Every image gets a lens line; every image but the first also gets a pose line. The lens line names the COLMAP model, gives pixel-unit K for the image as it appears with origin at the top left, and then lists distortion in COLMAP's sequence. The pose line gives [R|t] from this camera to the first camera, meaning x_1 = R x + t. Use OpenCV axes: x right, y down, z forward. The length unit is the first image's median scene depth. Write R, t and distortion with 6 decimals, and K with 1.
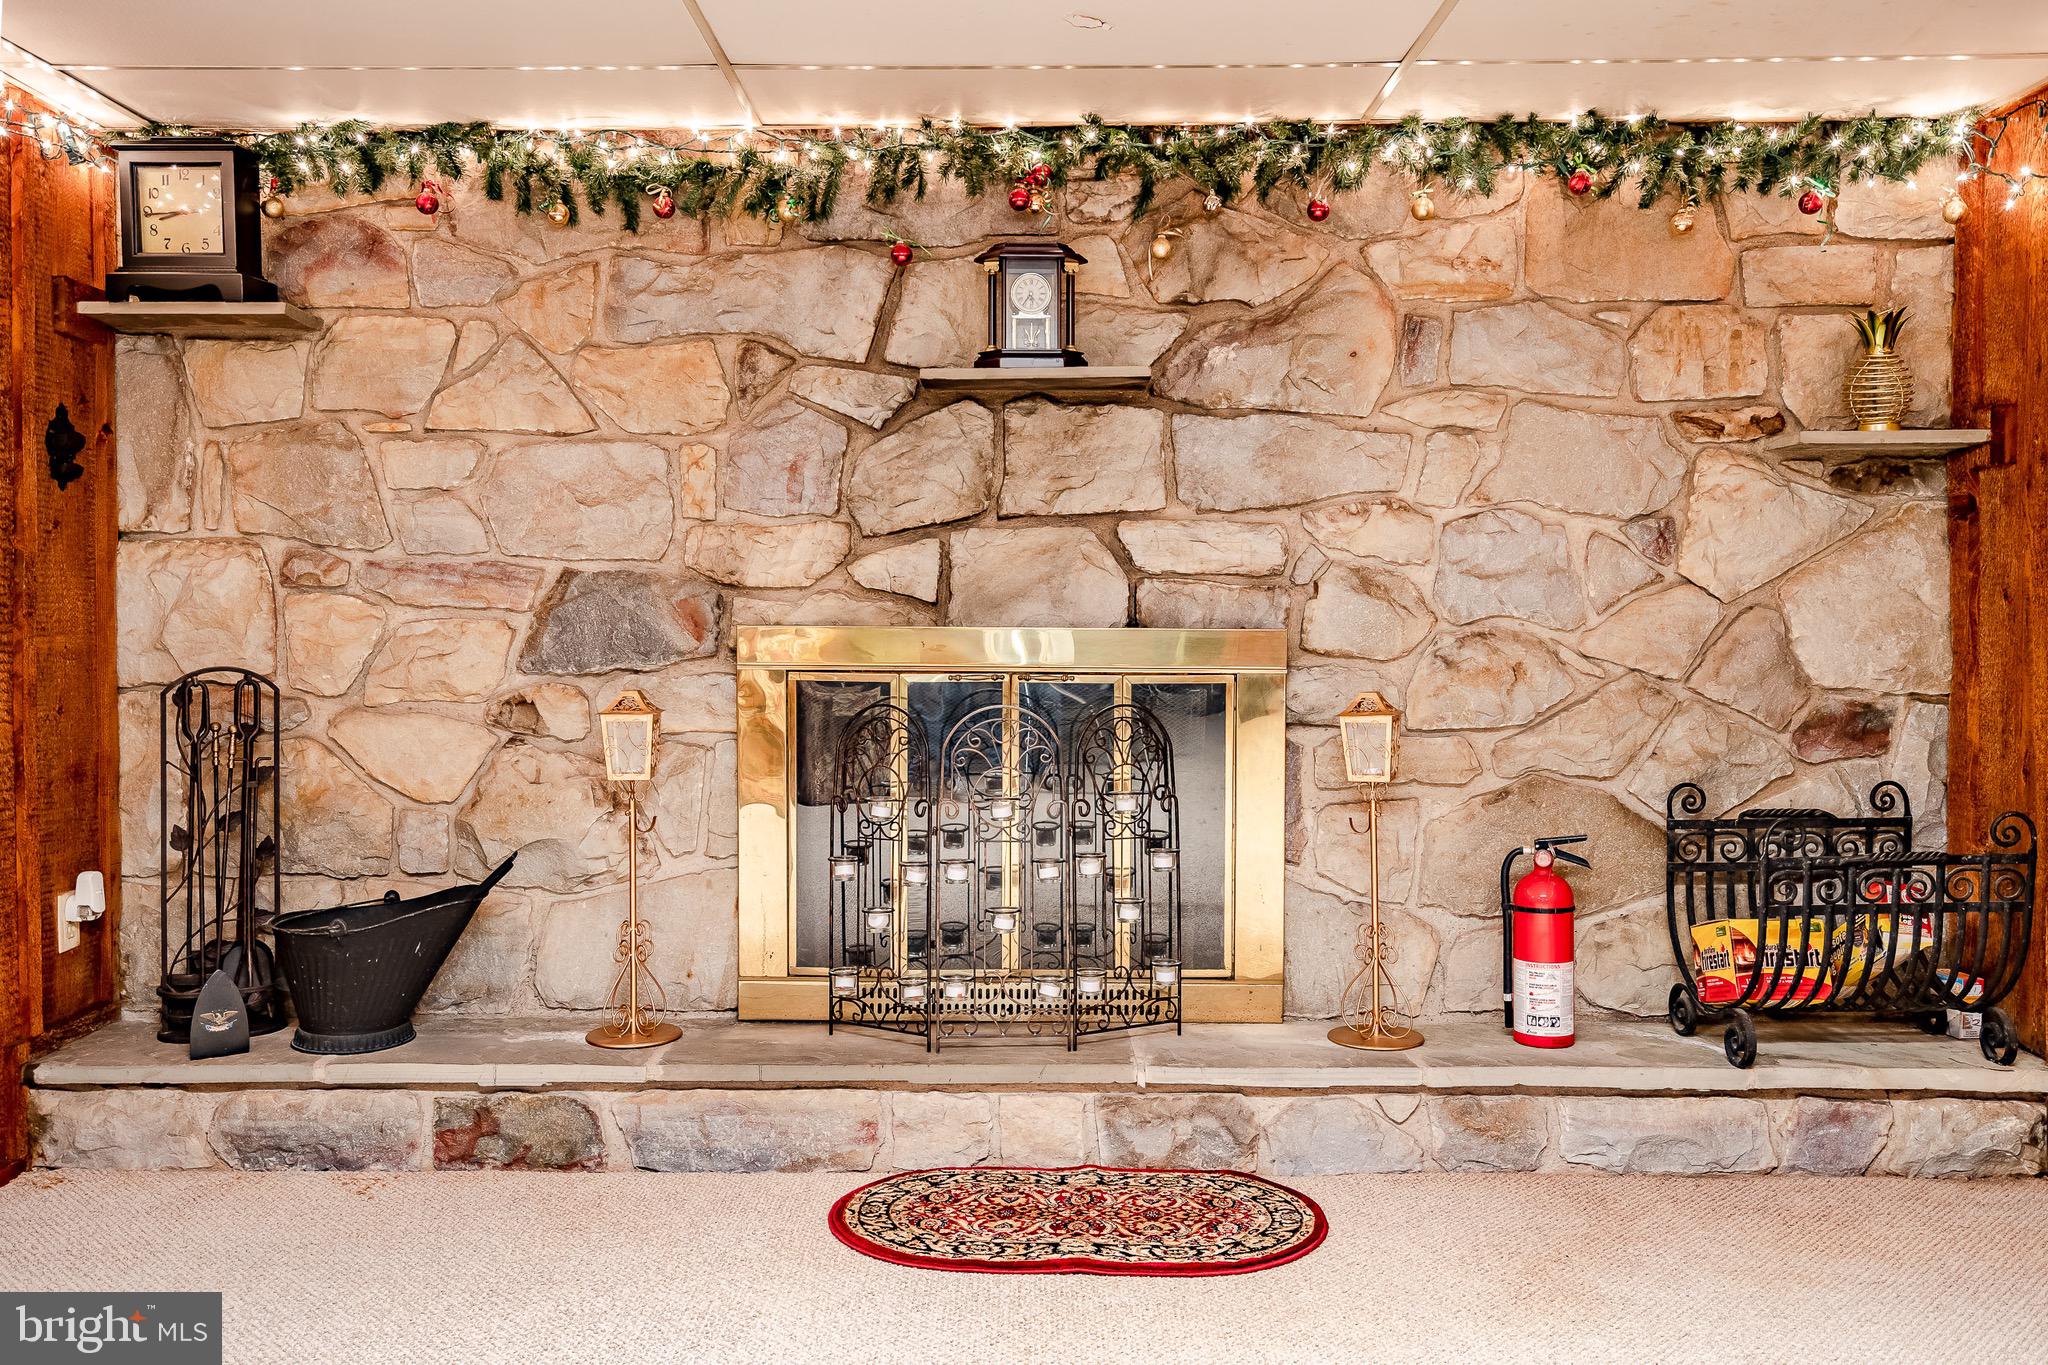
lens RADIAL K [[1464.8, 0, 1149.2], [0, 1464.8, 647.2], [0, 0, 1]] dist [0.009081, 0.001353]
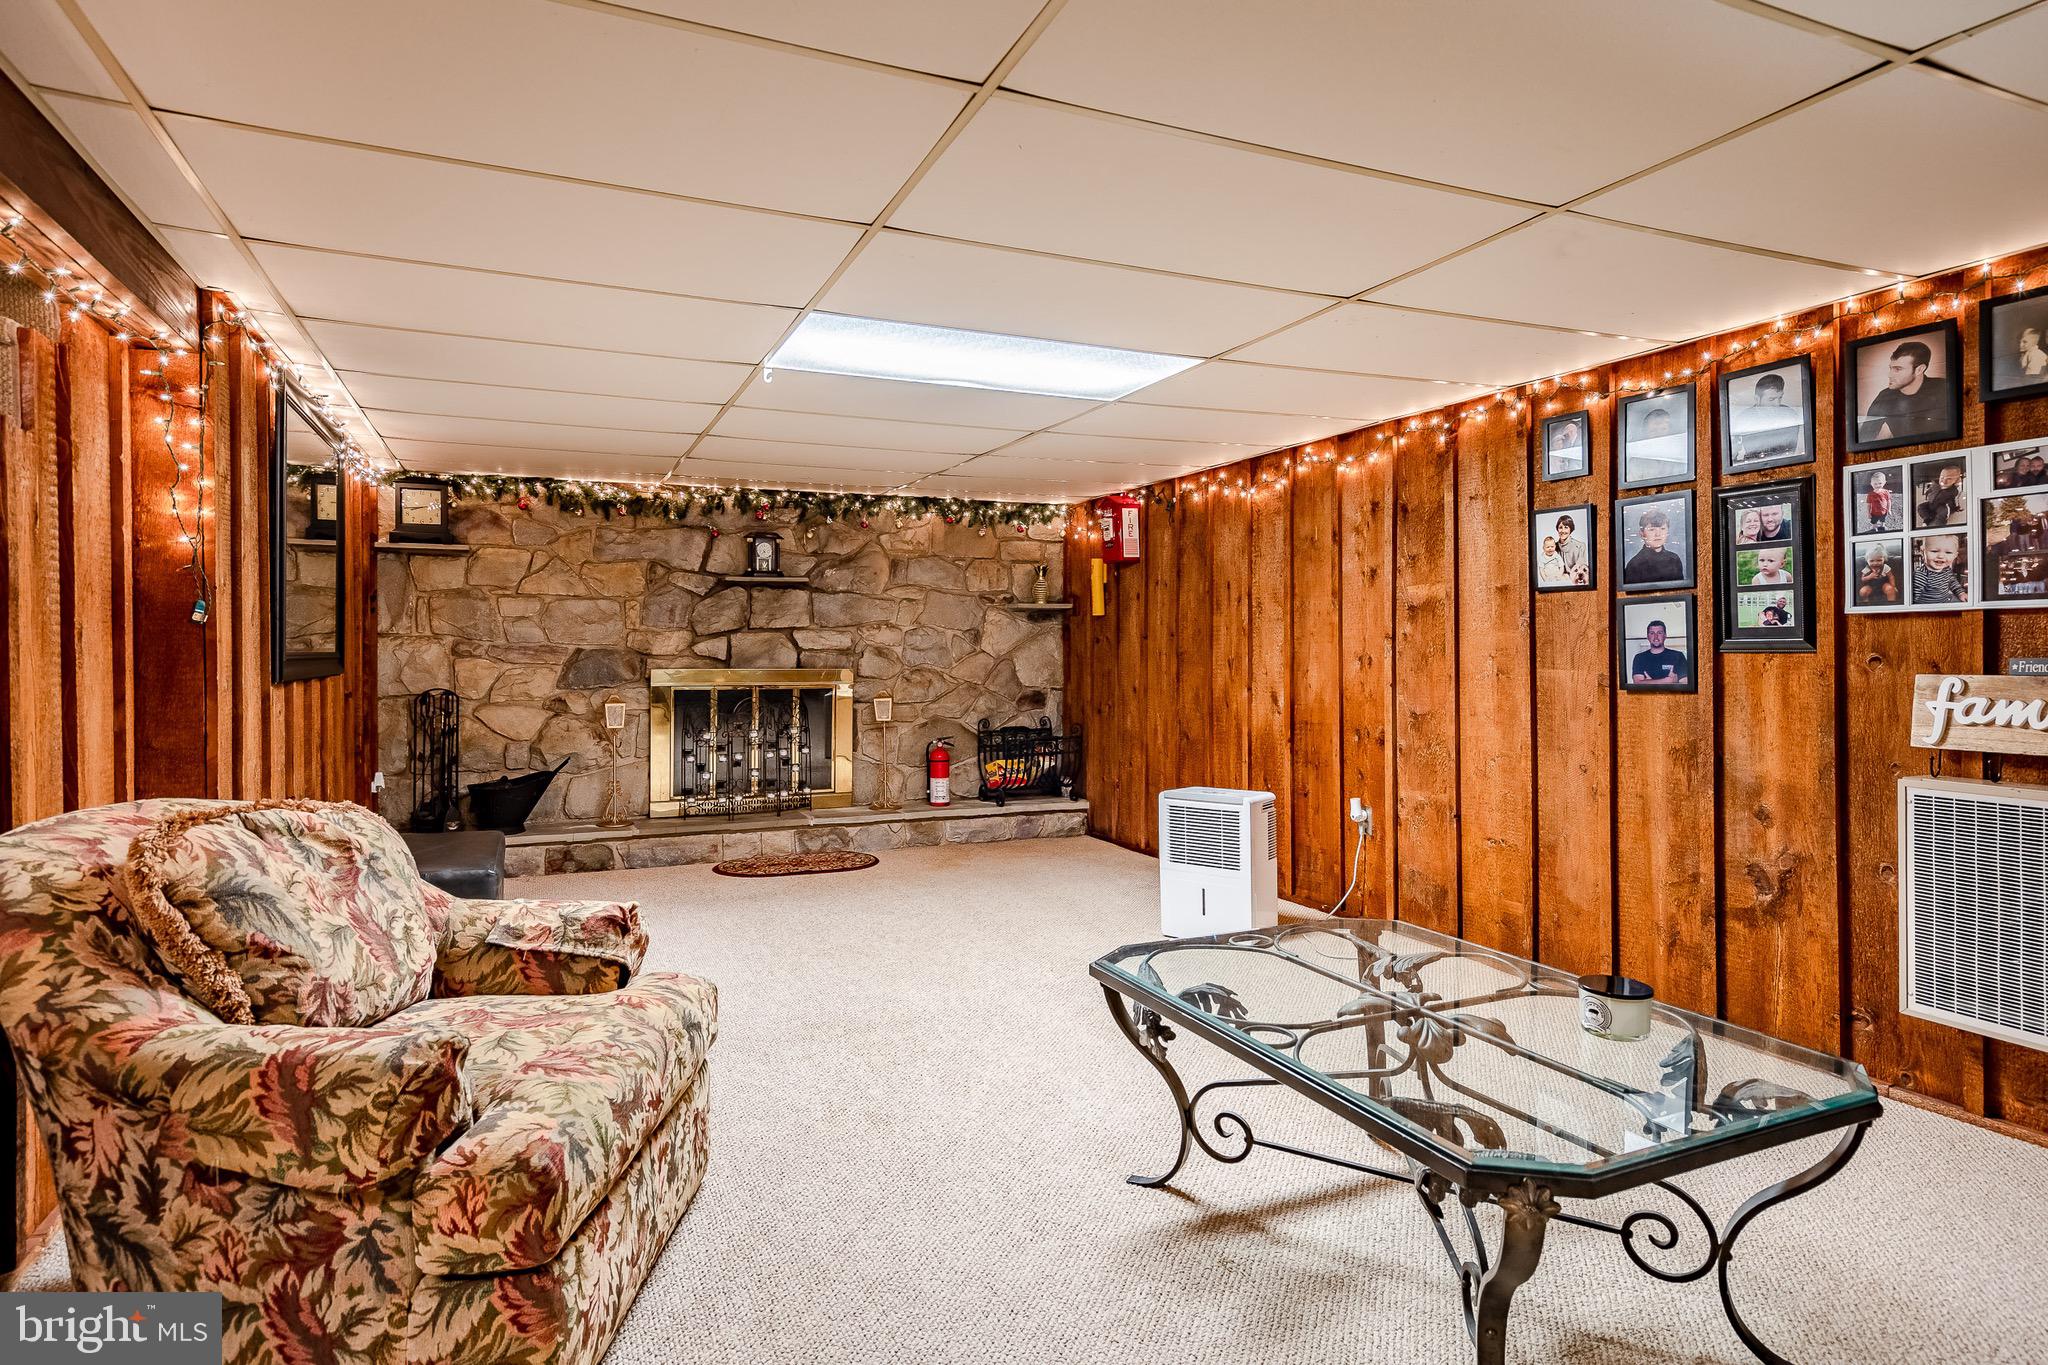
lens RADIAL K [[1090.3, 0, 1035.6], [0, 1090.3, 640.9], [0, 0, 1]] dist [0.000397, 0.026136]
pose [[0.917464, 0.000389, 0.397819, -0.424890], [0.003604, 0.999950, -0.009291, -0.045591], [-0.397803, 0.009958, 0.917417, -1.093153]]
